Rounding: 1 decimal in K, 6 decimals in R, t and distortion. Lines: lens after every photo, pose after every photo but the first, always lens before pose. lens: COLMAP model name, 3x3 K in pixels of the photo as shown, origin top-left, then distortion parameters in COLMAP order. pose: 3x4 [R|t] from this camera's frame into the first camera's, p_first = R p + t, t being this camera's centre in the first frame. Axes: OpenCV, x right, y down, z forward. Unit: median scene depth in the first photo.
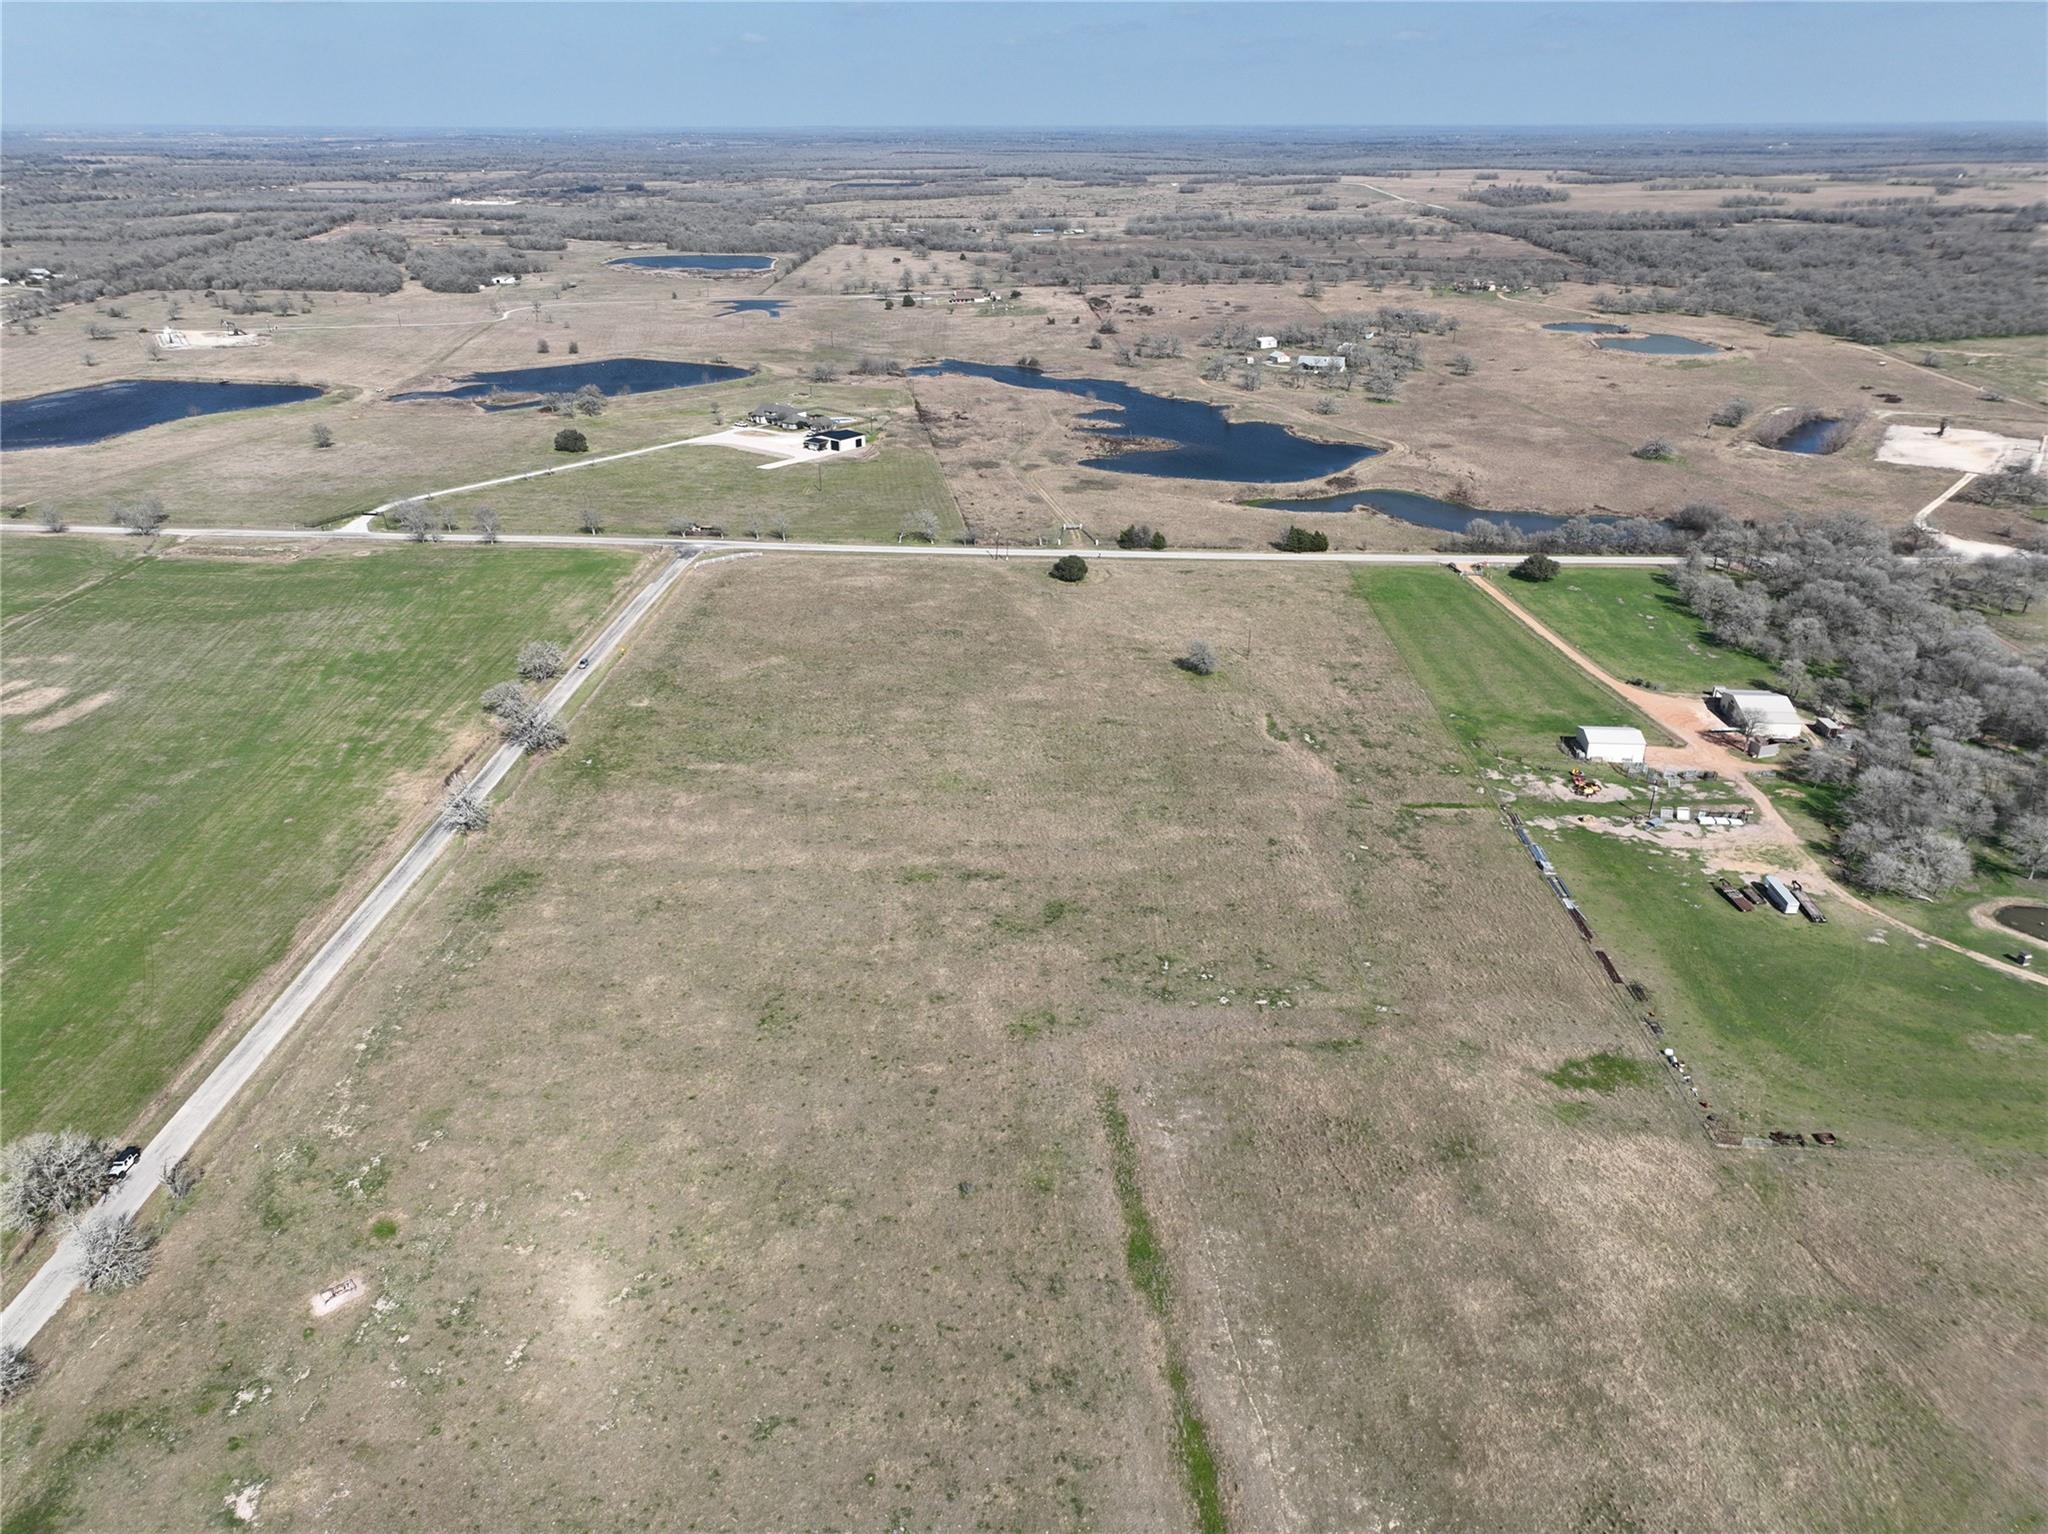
lens RADIAL K [[1438.8, 0, 1028.1], [0, 1438.8, 758.9], [0, 0, 1]] dist [-0.004525, 0.020767]
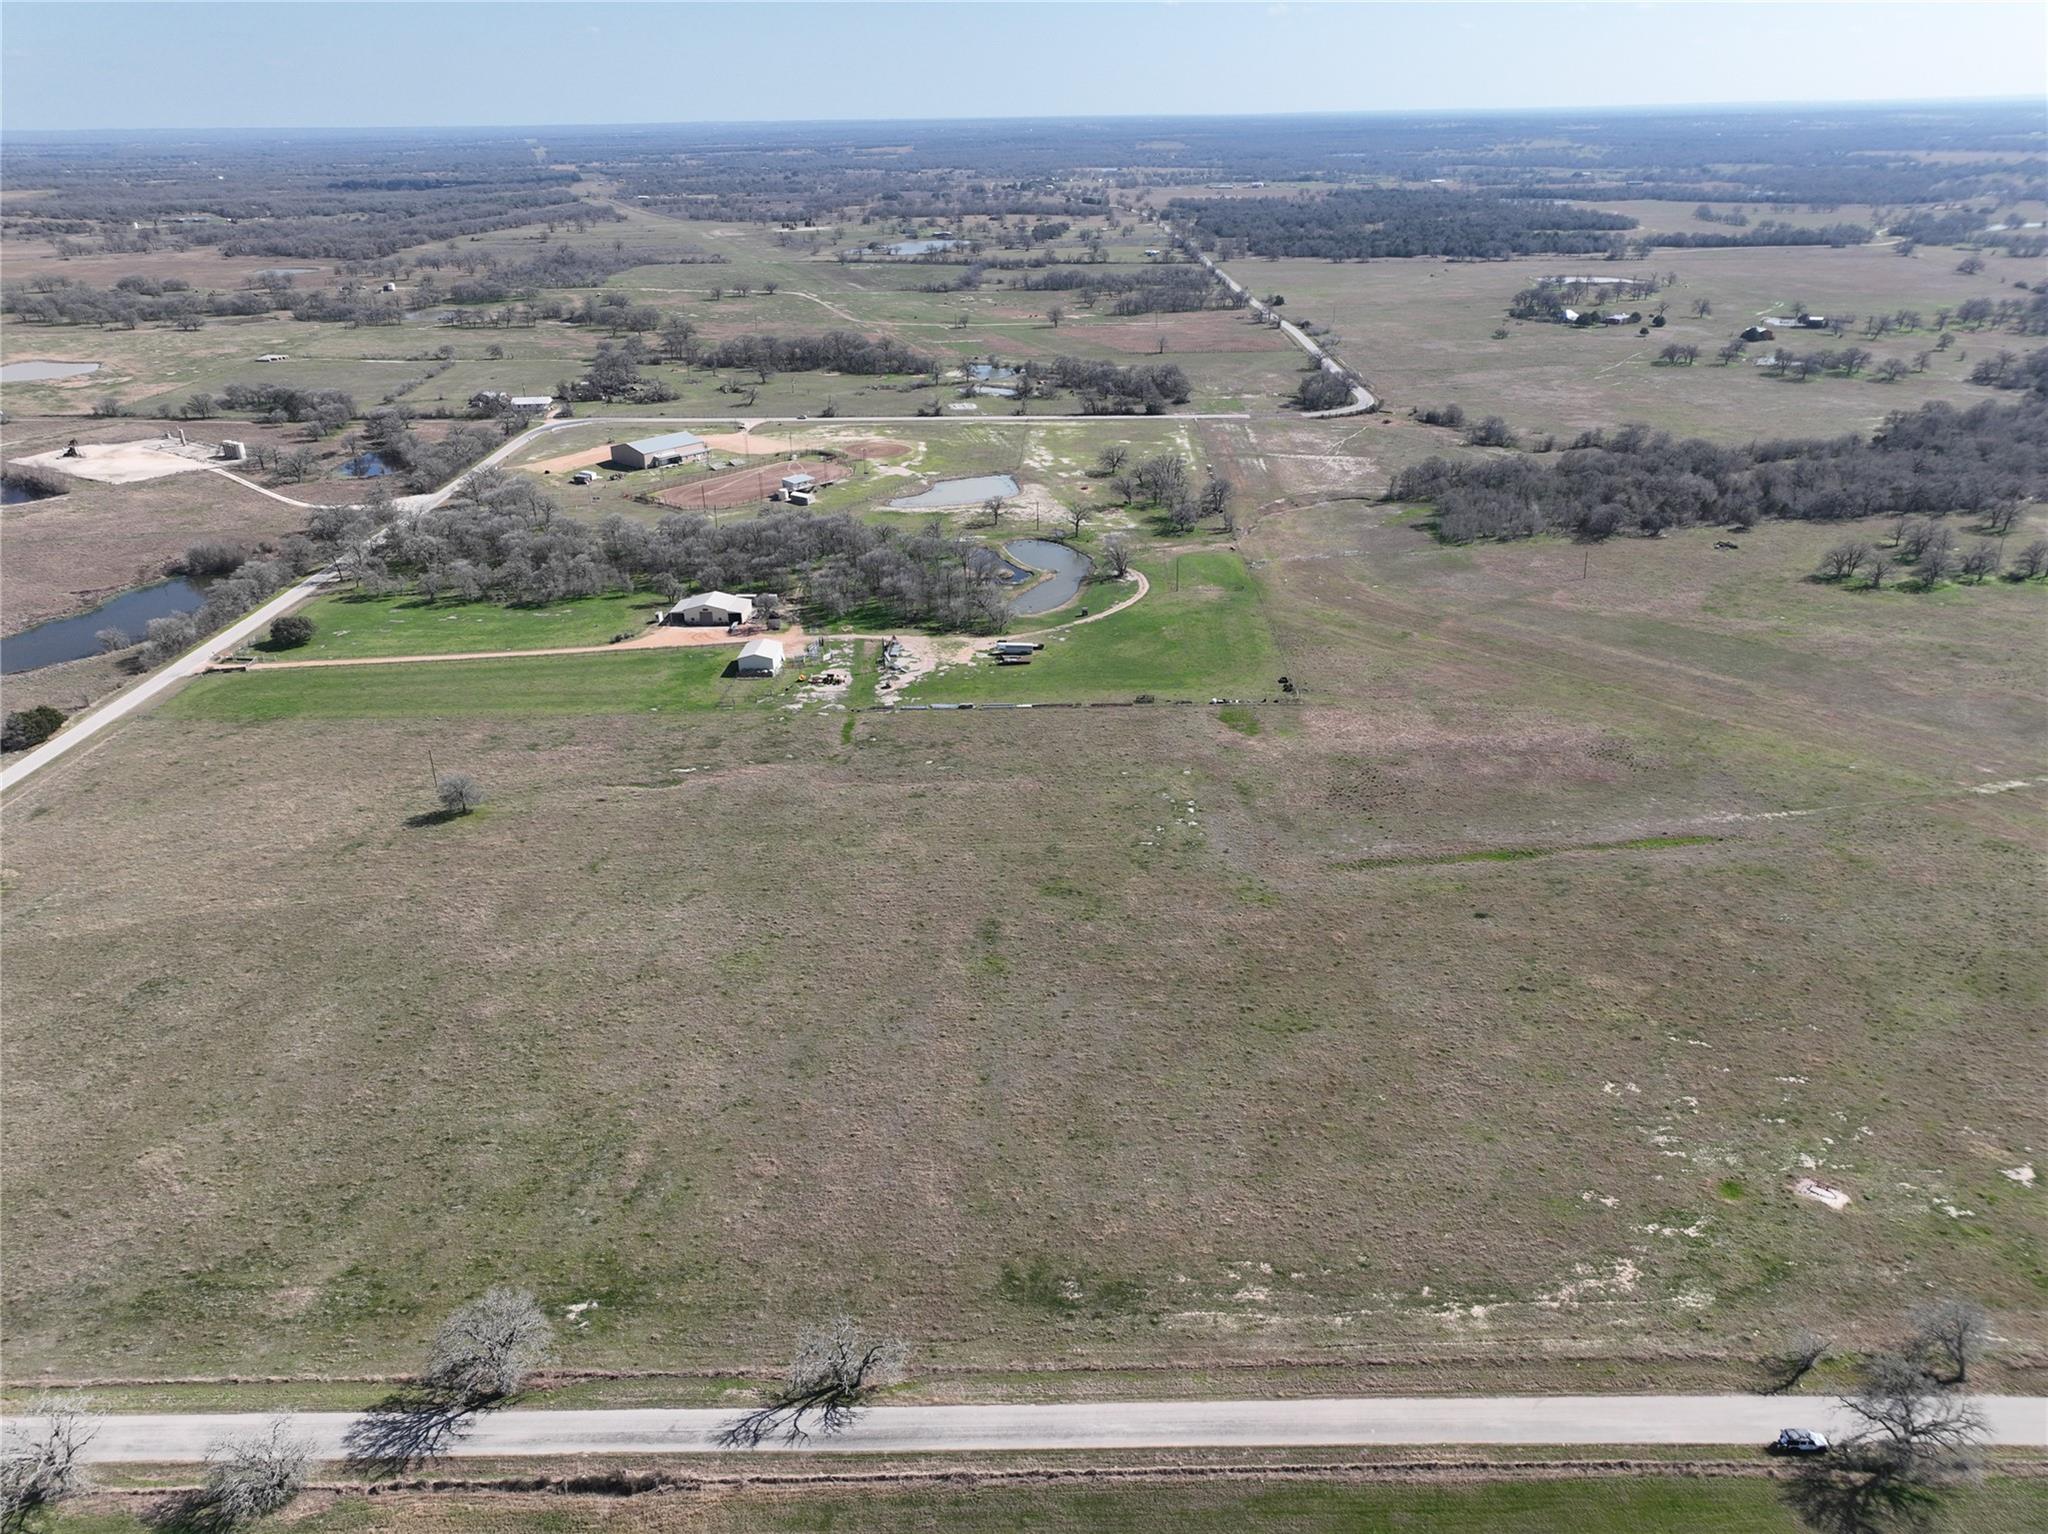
lens RADIAL K [[1438.8, 0, 1021.4], [0, 1438.8, 769.0], [0, 0, 1]] dist [-0.004525, 0.020767]
pose [[-0.020618, -0.413016, 0.910490, -0.722701], [0.422117, 0.821938, 0.382406, -0.303529], [-0.906307, 0.392218, 0.157395, 0.684746]]
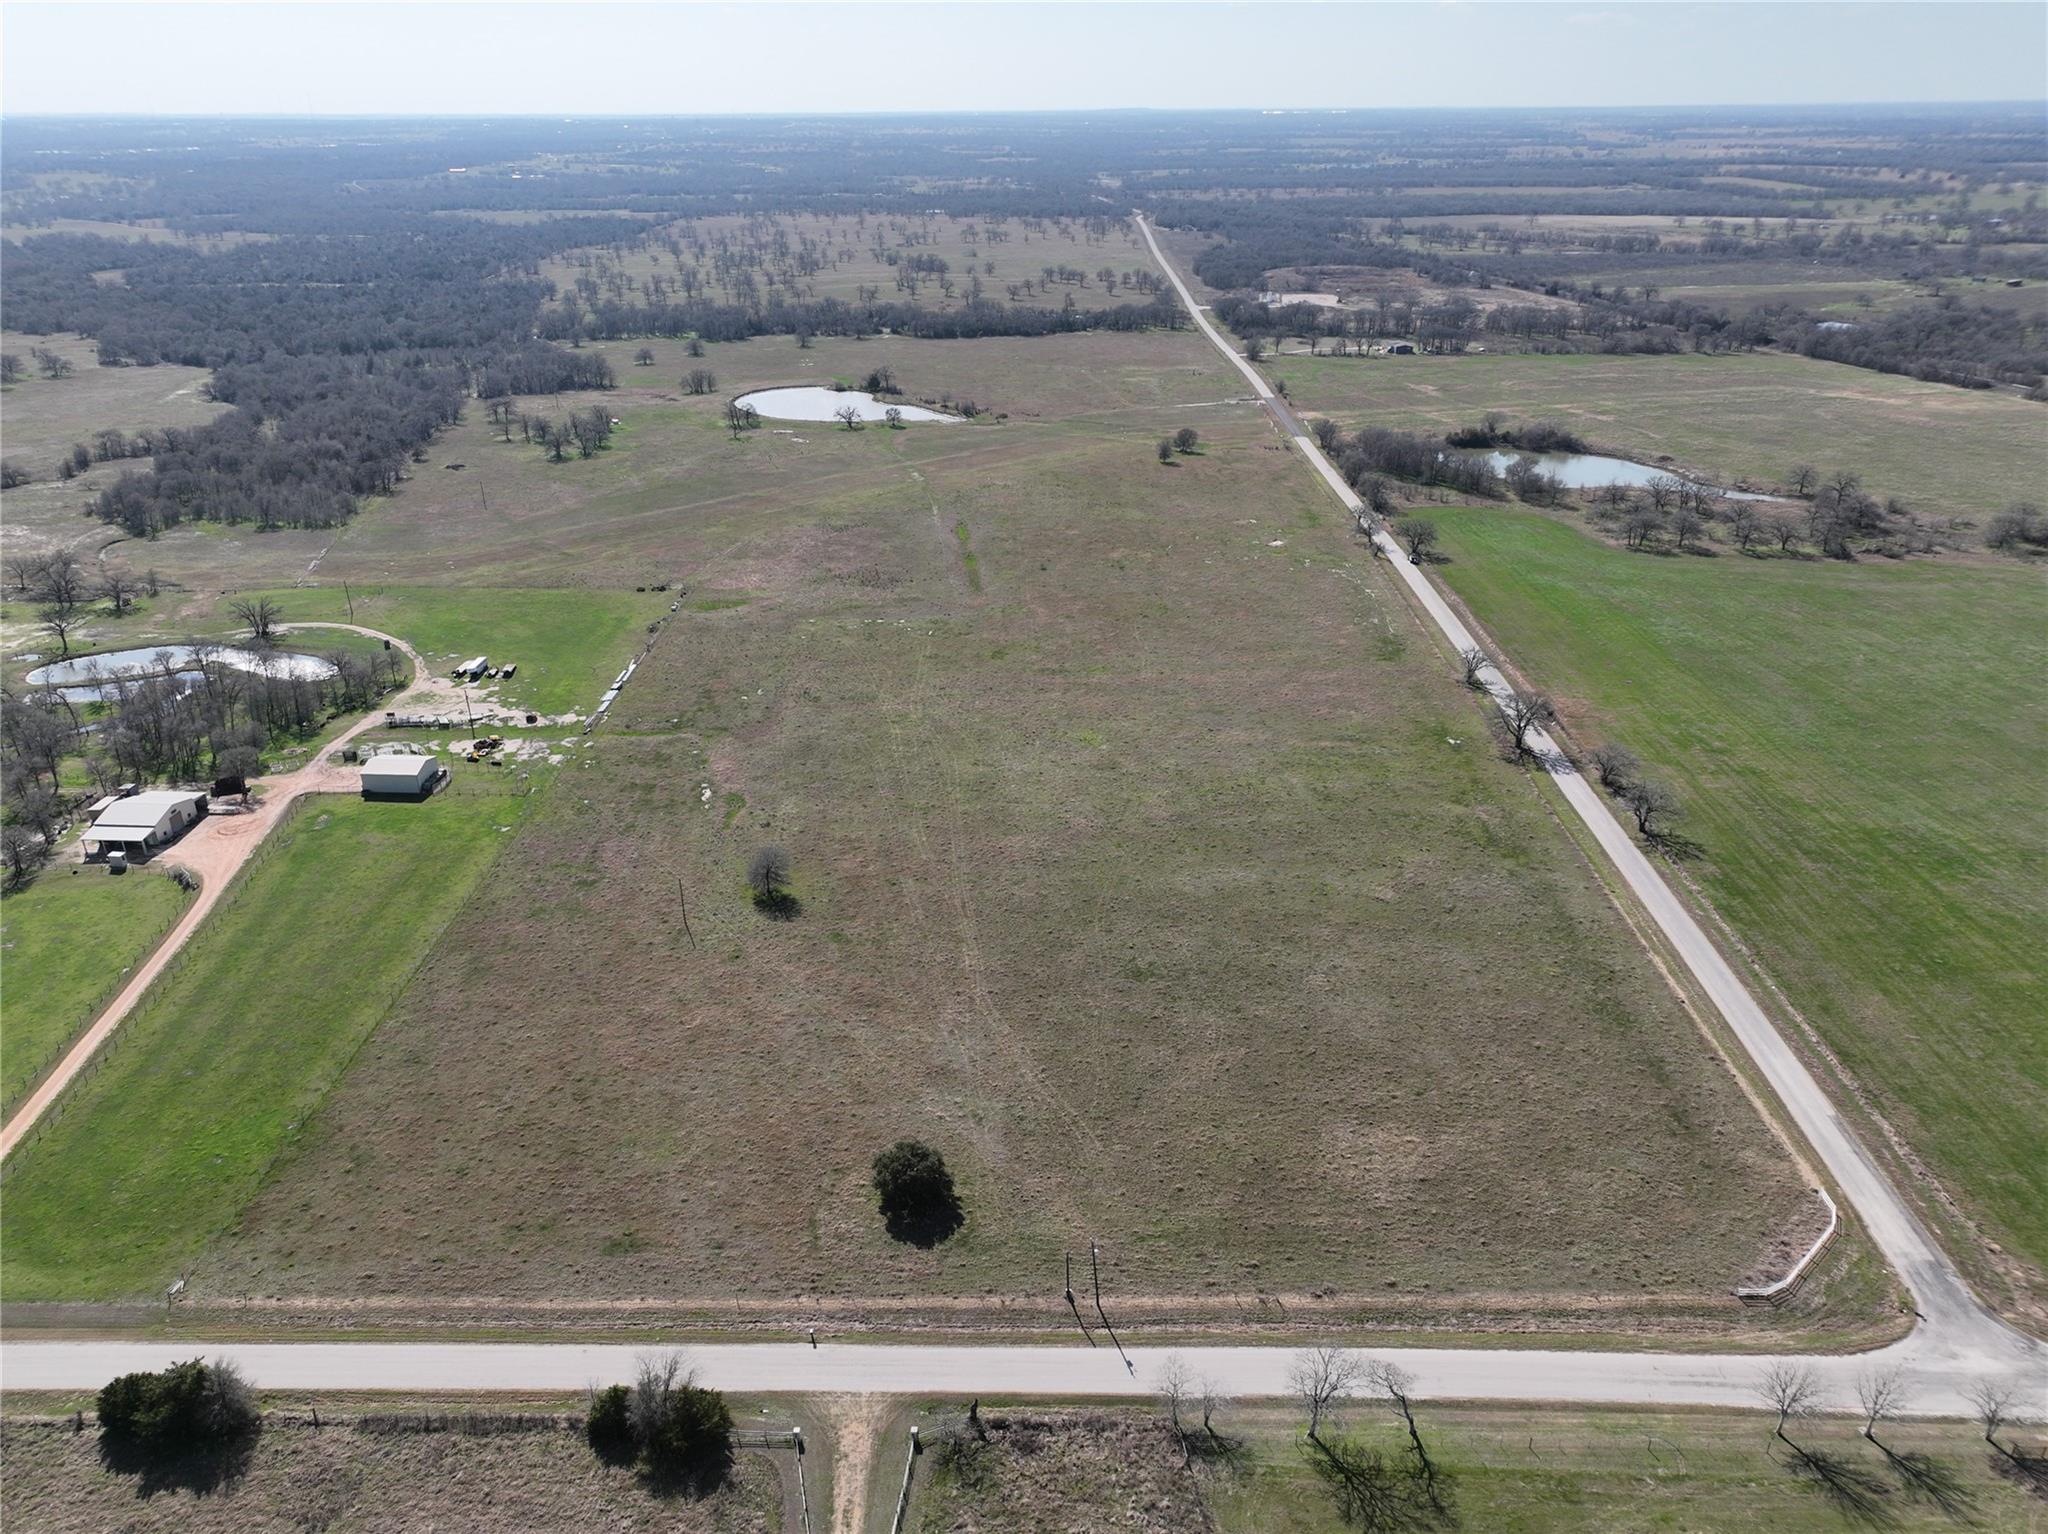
lens RADIAL K [[1438.8, 0, 1022.7], [0, 1438.8, 766.8], [0, 0, 1]] dist [-0.004525, 0.020767]
pose [[-0.999958, 0.008918, 0.002126, -0.007121], [0.007468, 0.657845, 0.753116, -0.748902], [0.005318, 0.753101, -0.657884, 1.679478]]
